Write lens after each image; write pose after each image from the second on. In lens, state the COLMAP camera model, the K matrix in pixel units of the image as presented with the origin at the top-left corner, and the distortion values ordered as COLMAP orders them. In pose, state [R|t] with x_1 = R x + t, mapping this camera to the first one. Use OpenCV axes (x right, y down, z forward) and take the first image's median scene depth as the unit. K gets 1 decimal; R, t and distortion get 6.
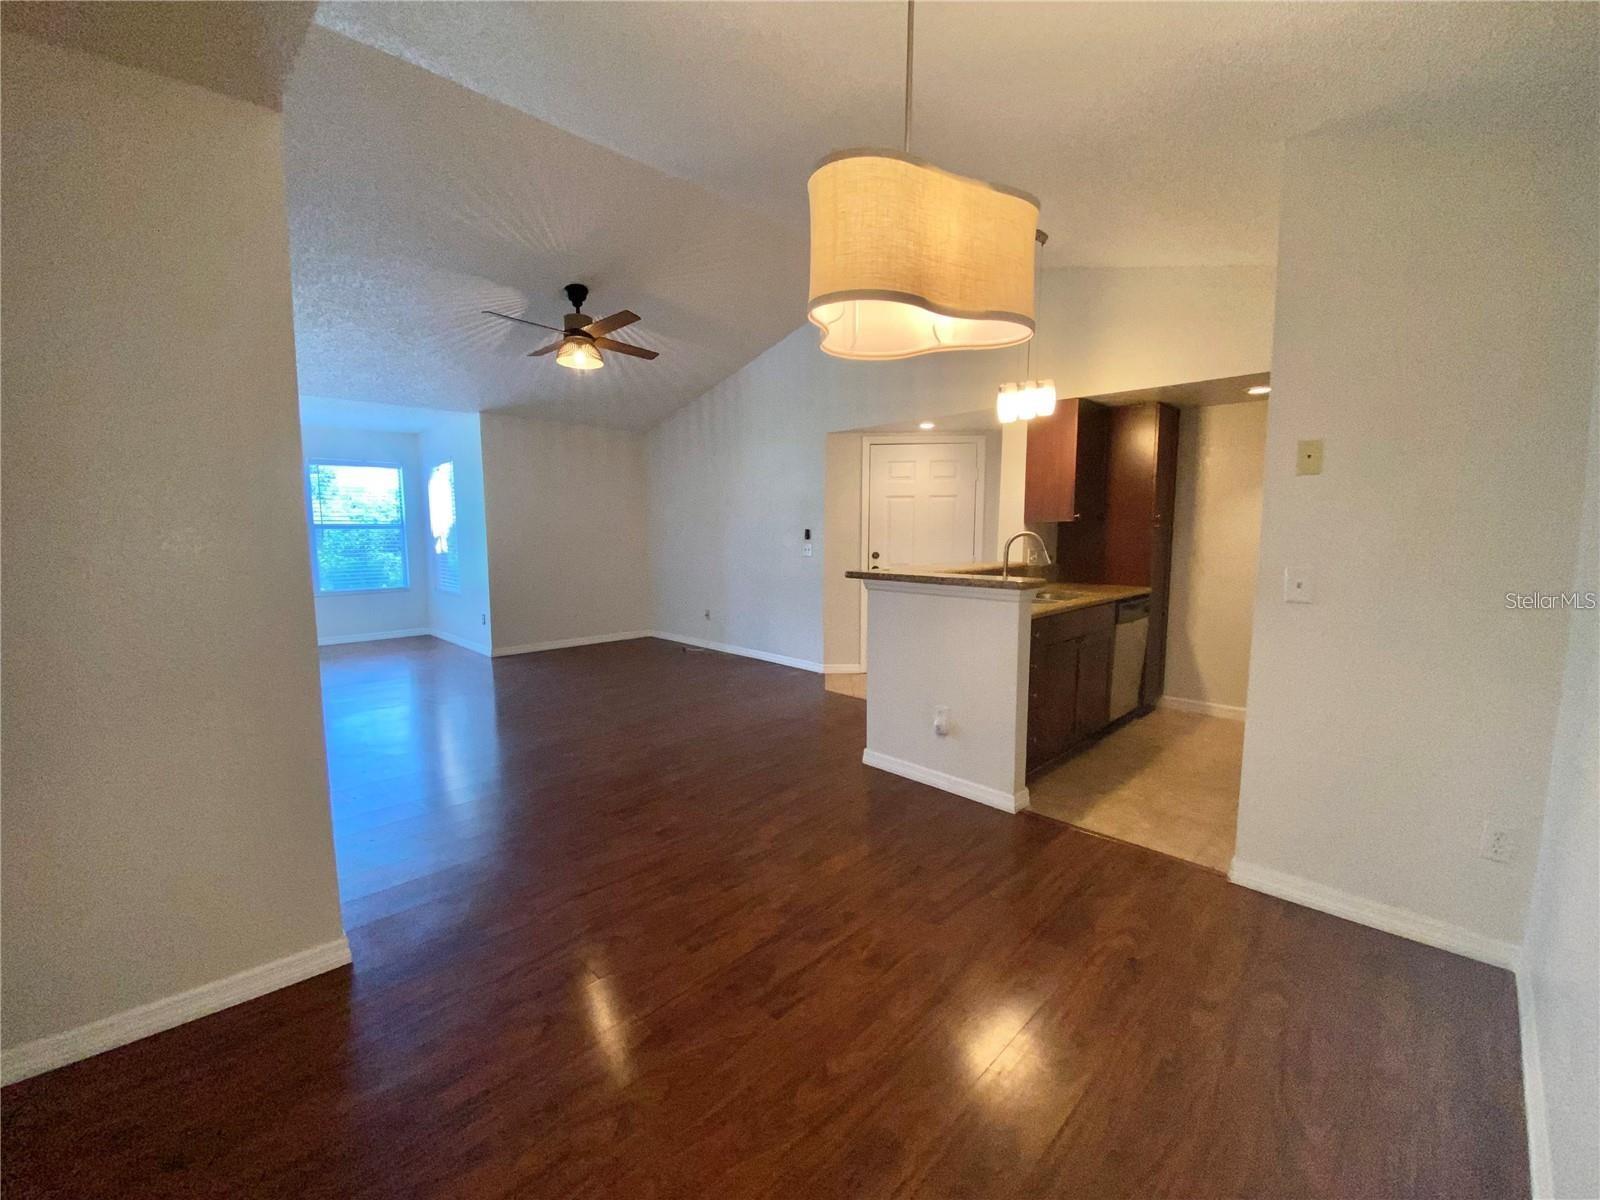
lens RADIAL K [[657.6, 0, 805.8], [0, 657.6, 600.2], [0, 0, 1]] dist [-0.028539, -0.001656]
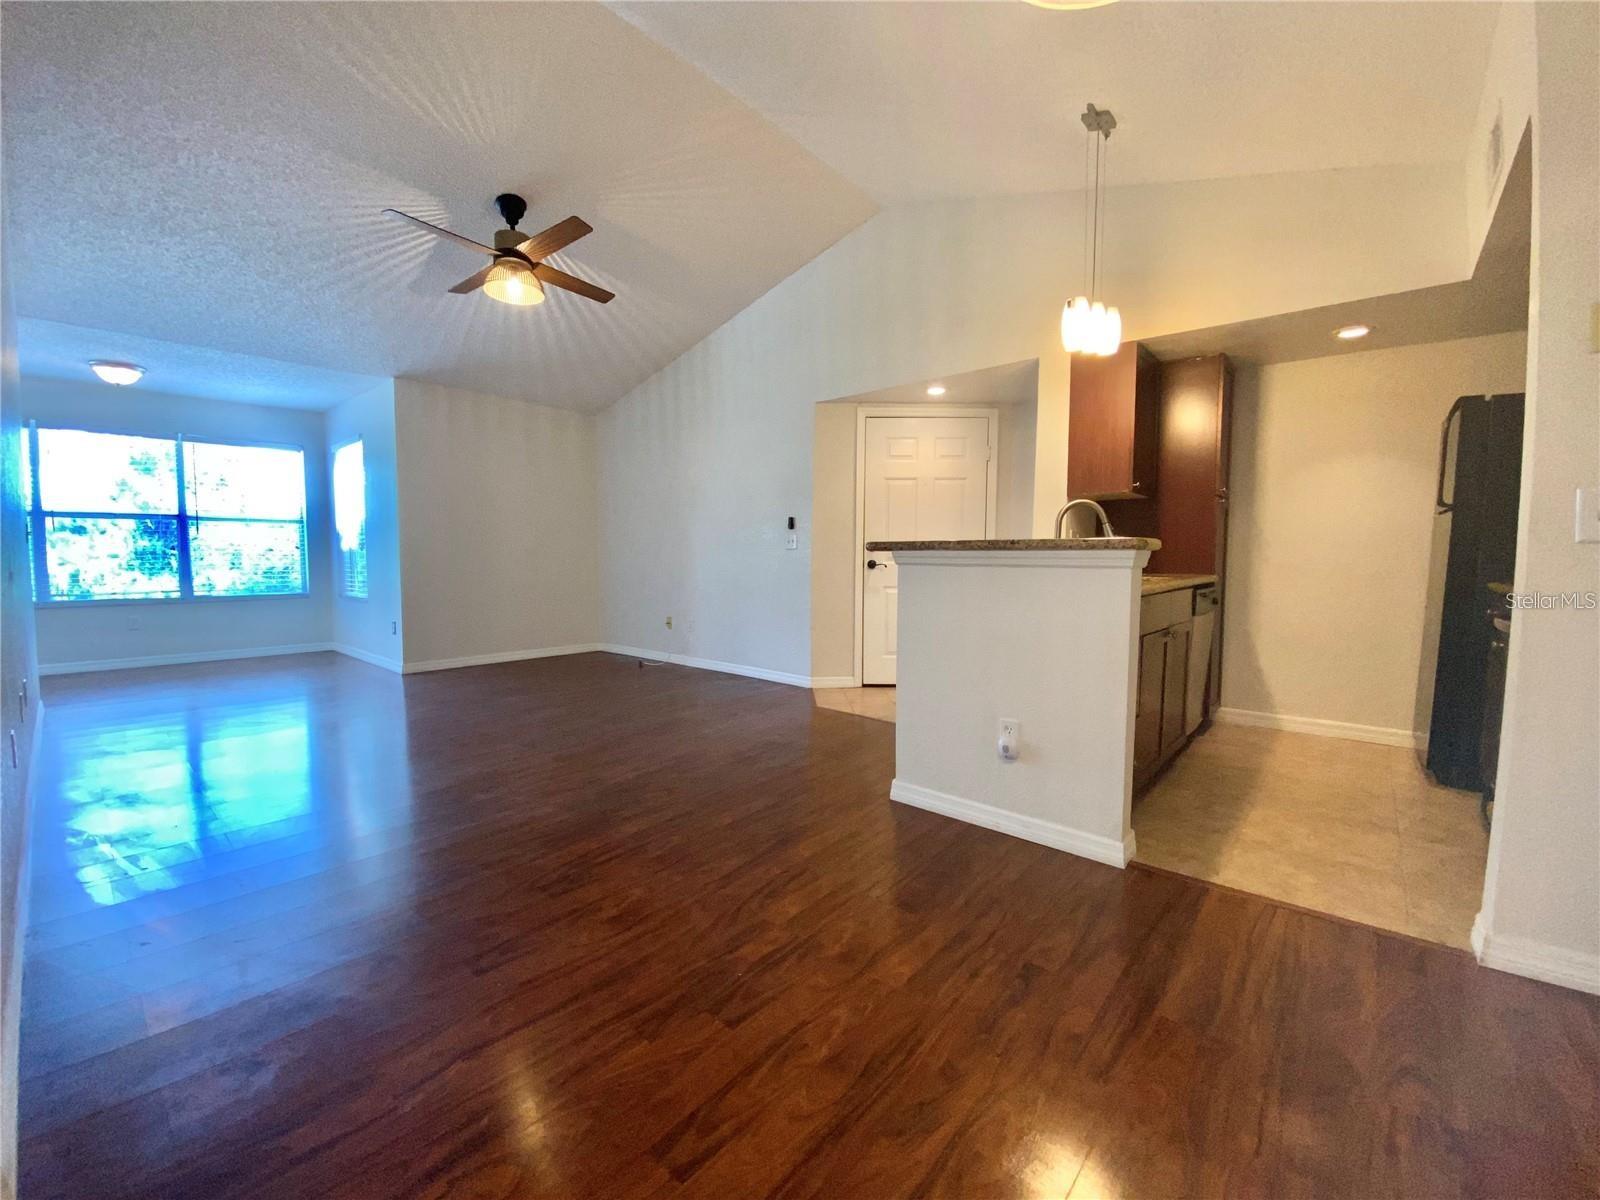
lens RADIAL K [[657.6, 0, 805.6], [0, 657.6, 598.3], [0, 0, 1]] dist [-0.028539, -0.001656]
pose [[0.997399, -0.001358, 0.072069, -0.054818], [0.004482, 0.999056, -0.043212, 0.045272], [-0.071943, 0.043422, 0.996463, 0.222530]]
